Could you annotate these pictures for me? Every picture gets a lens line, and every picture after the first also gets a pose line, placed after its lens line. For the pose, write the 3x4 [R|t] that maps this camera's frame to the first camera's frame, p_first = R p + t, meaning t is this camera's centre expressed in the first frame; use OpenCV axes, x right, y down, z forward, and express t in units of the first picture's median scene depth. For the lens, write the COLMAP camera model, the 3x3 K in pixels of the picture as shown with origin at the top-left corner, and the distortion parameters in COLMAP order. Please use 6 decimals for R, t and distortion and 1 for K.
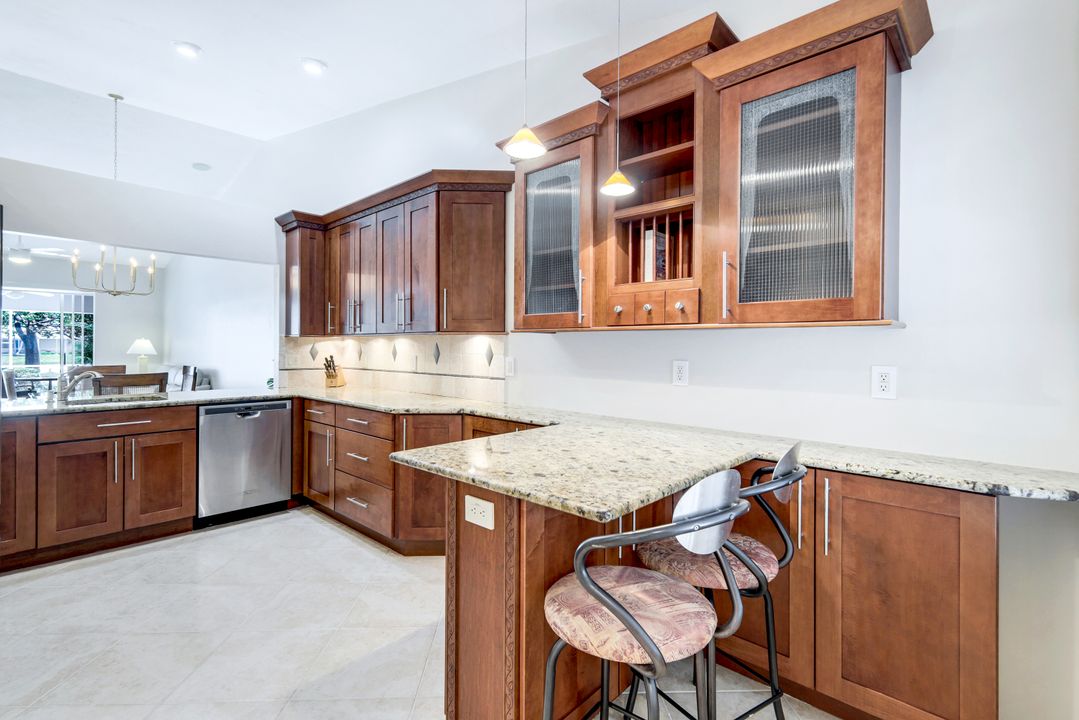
lens RADIAL K [[483.5, 0, 543.8], [0, 483.5, 349.7], [0, 0, 1]] dist [0.004826, -0.000129]
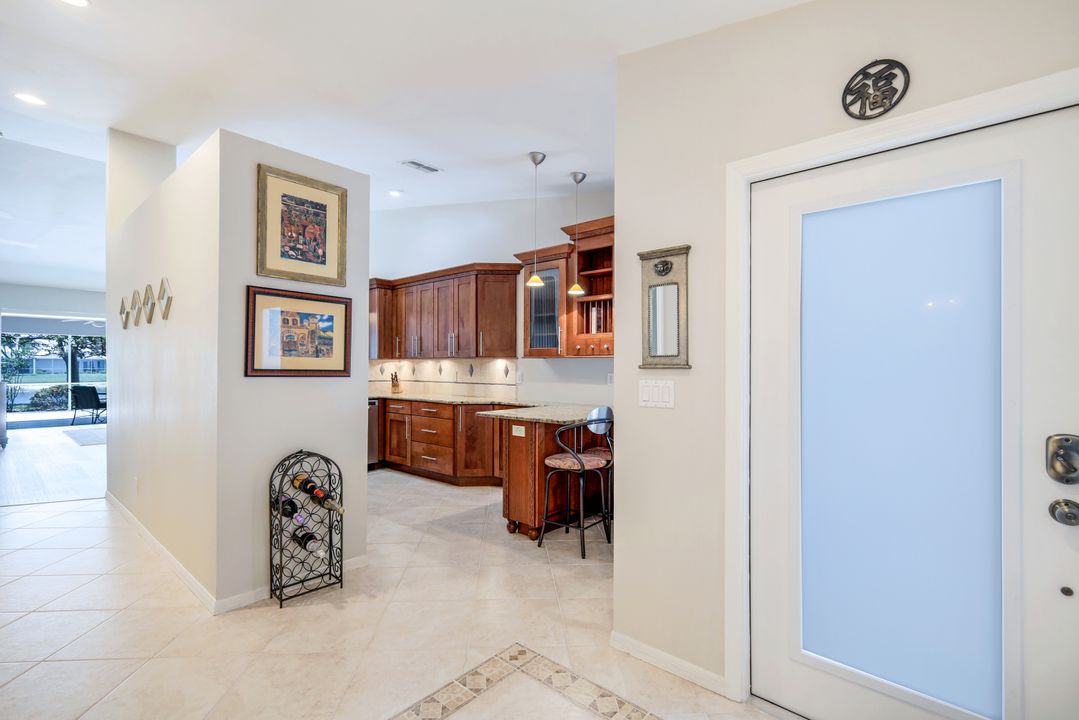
lens RADIAL K [[485.8, 0, 533.6], [0, 485.8, 365.0], [0, 0, 1]] dist [0.000864, 0.000156]
pose [[0.999966, -0.002536, 0.007794, -0.034848], [0.002585, 0.999977, -0.006225, 0.001635], [-0.007778, 0.006245, 0.999950, -0.747693]]
